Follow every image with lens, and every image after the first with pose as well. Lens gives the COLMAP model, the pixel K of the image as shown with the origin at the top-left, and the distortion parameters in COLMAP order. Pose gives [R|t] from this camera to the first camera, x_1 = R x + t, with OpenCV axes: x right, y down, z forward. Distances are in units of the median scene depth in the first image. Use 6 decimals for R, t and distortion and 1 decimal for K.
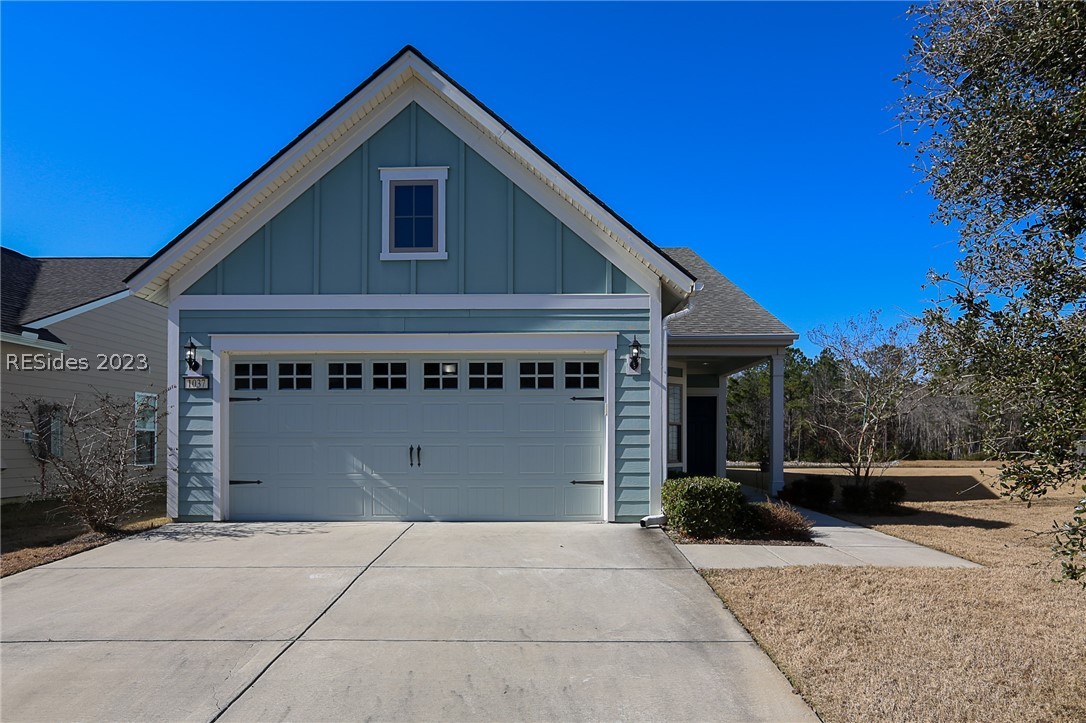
lens RADIAL K [[667.9, 0, 546.9], [0, 667.9, 439.7], [0, 0, 1]] dist [-0.005600, -0.001135]
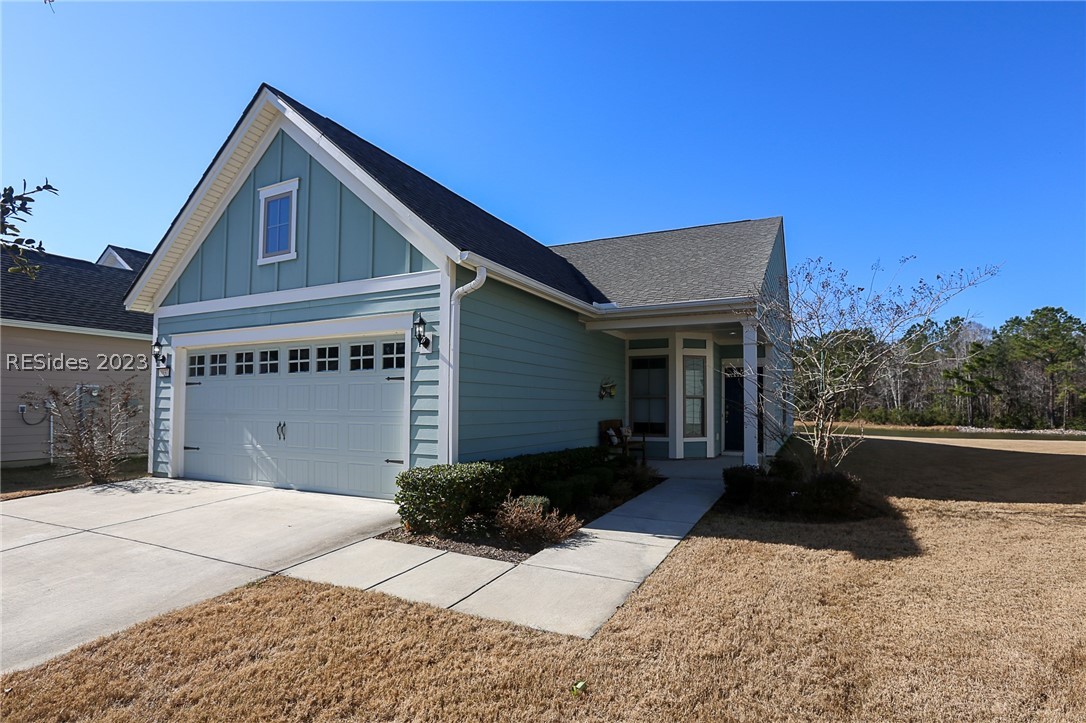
lens RADIAL K [[546.2, 0, 542.5], [0, 546.2, 381.6], [0, 0, 1]] dist [-0.024056, 0.000181]
pose [[0.905170, -0.015686, -0.424760, 0.612828], [-0.002161, 0.999136, -0.041501, -0.023181], [0.425044, 0.038483, 0.904354, 0.349739]]
